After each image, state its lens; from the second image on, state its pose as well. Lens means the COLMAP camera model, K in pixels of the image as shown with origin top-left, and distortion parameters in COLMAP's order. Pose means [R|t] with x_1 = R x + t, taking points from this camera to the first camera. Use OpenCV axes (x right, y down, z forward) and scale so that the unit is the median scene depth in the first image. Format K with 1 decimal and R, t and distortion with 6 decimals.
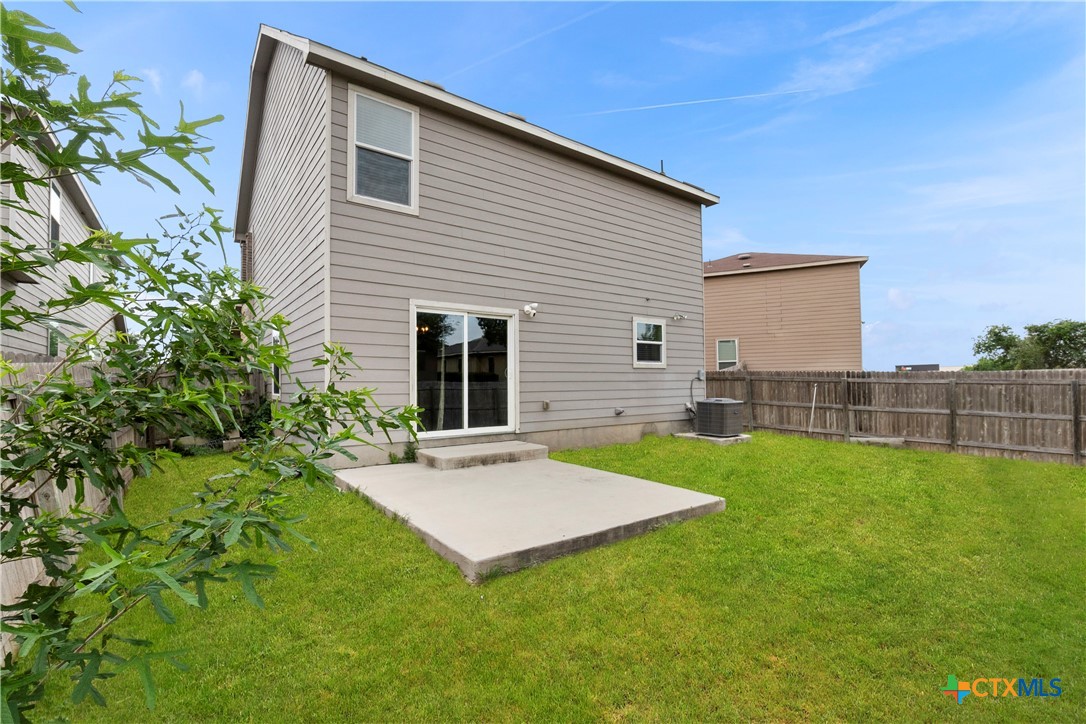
lens RADIAL K [[474.8, 0, 539.8], [0, 474.8, 362.8], [0, 0, 1]] dist [0.000534, -0.001443]
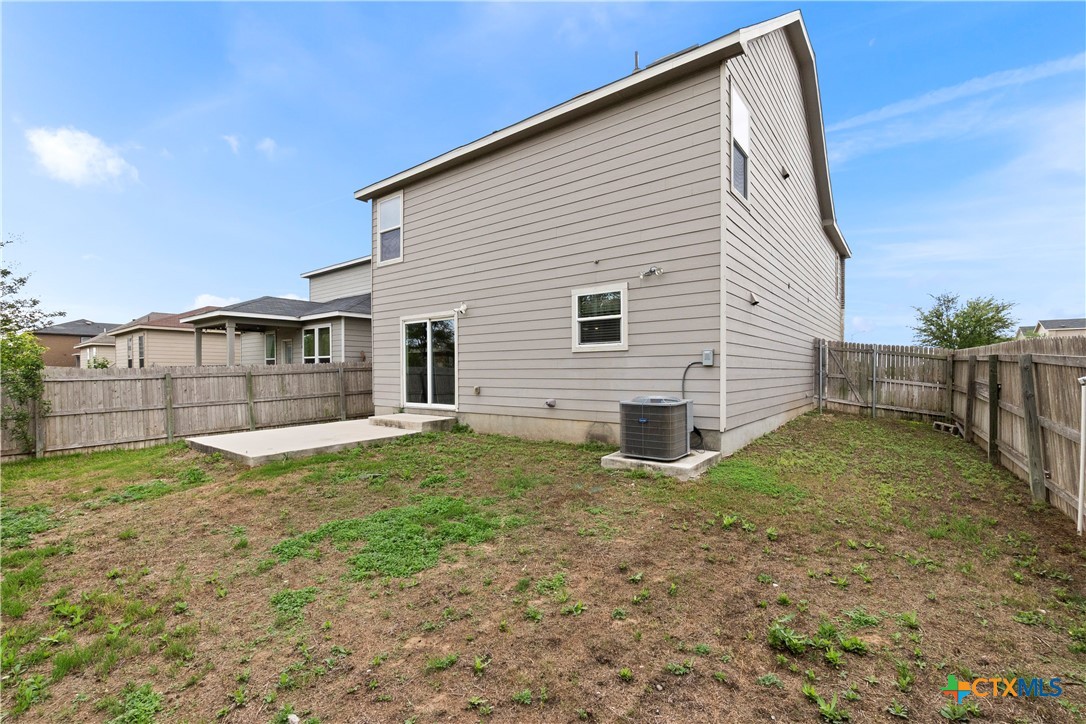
lens RADIAL K [[474.8, 0, 544.2], [0, 474.8, 368.9], [0, 0, 1]] dist [0.000534, -0.001443]
pose [[0.282622, -0.002010, -0.959229, 1.117946], [0.040848, 0.999116, 0.009942, 0.033583], [0.958361, -0.041992, 0.282454, 0.824900]]
